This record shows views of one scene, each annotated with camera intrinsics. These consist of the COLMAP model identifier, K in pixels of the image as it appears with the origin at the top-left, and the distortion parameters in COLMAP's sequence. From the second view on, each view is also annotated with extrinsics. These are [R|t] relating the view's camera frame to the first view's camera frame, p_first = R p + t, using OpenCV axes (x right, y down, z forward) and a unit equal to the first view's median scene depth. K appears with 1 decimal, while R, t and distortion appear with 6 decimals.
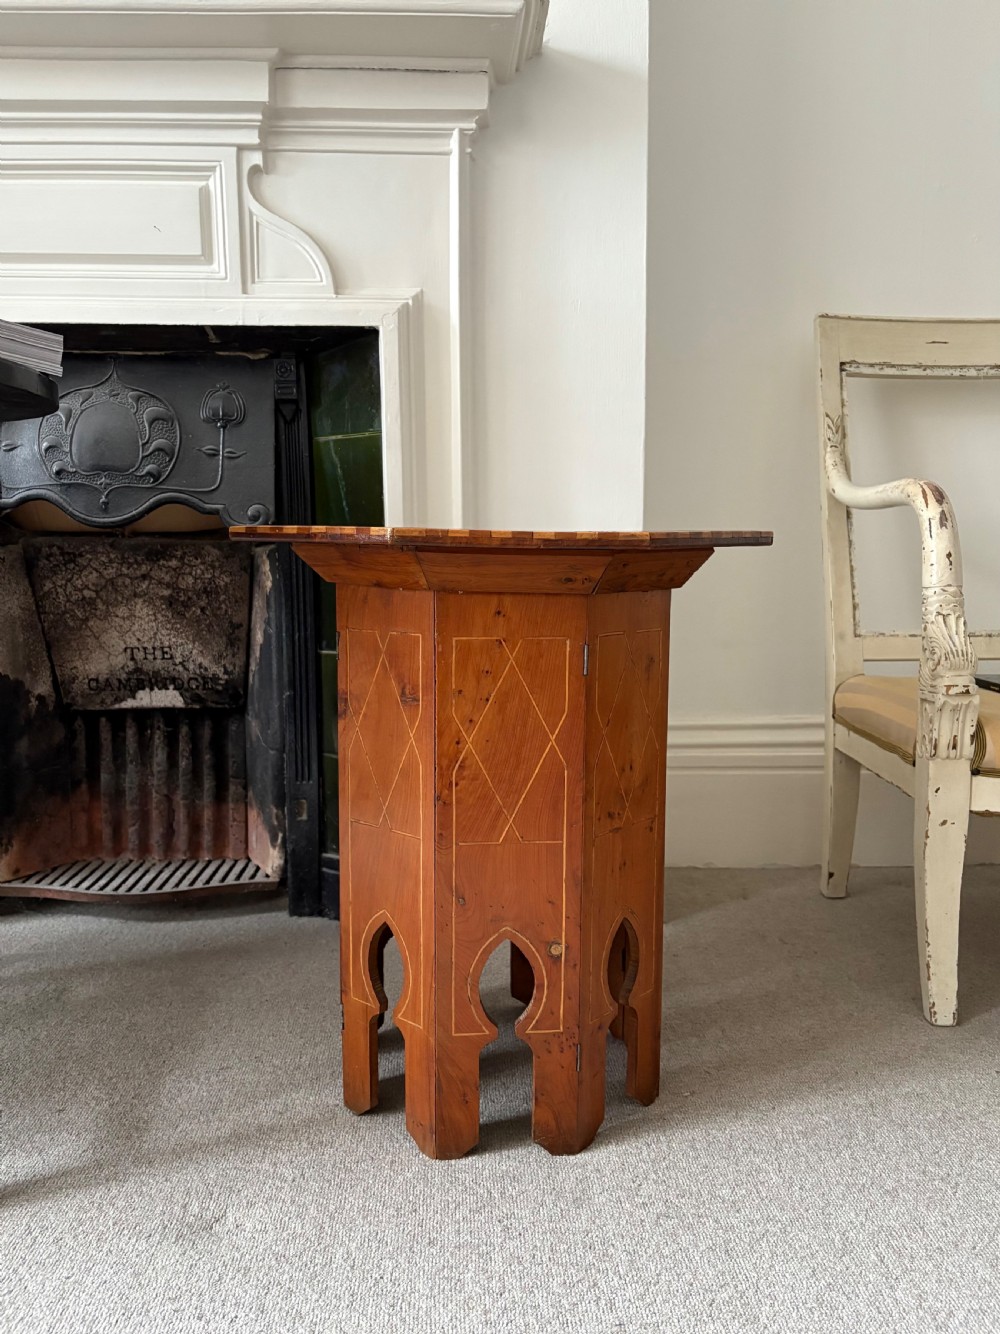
lens RADIAL K [[1042.4, 0, 491.8], [0, 1042.4, 671.0], [0, 0, 1]] dist [0.016361, 0.011862]
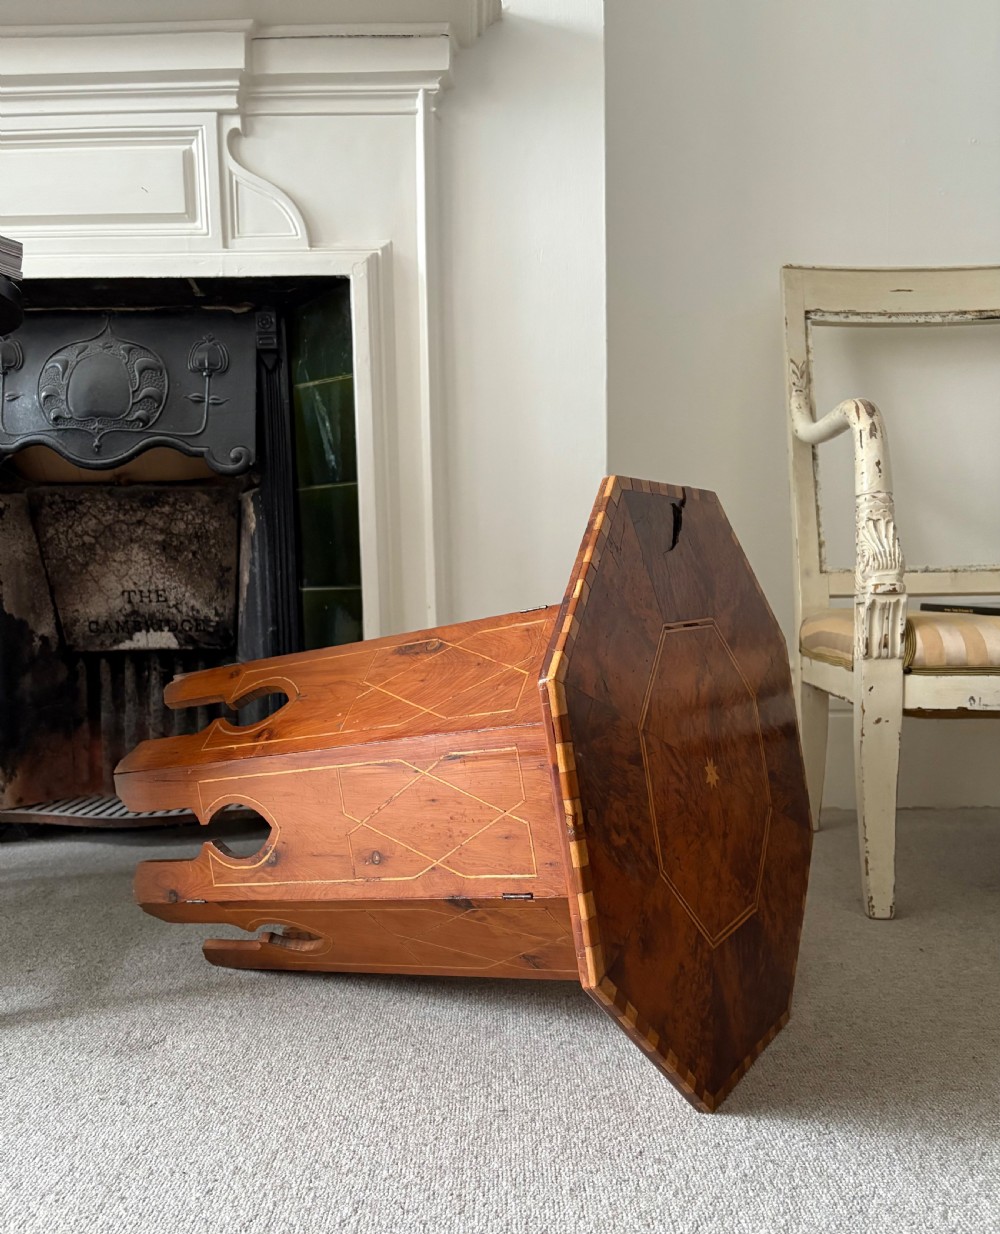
lens RADIAL K [[1051.1, 0, 495.4], [0, 1051.1, 671.9], [0, 0, 1]] dist [-0.001549, 0.055479]
pose [[0.998748, -0.007616, -0.049436, 0.085792], [0.006113, 0.999516, -0.030490, 0.102519], [0.049644, 0.030150, 0.998312, -0.048445]]
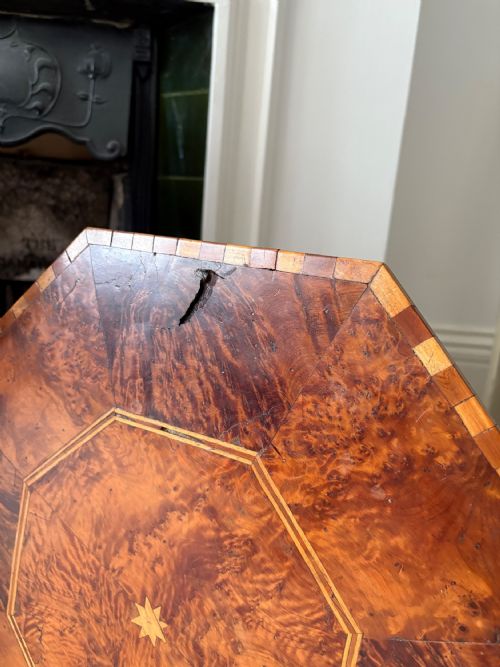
lens RADIAL K [[504.8, 0, 247.2], [0, 504.8, 336.0], [0, 0, 1]] dist [0.060745, -0.088695]
pose [[0.995369, 0.095454, -0.011359, -0.020911], [-0.093341, 0.987986, 0.123170, -0.005238], [0.022979, -0.121540, 0.992321, 0.311501]]
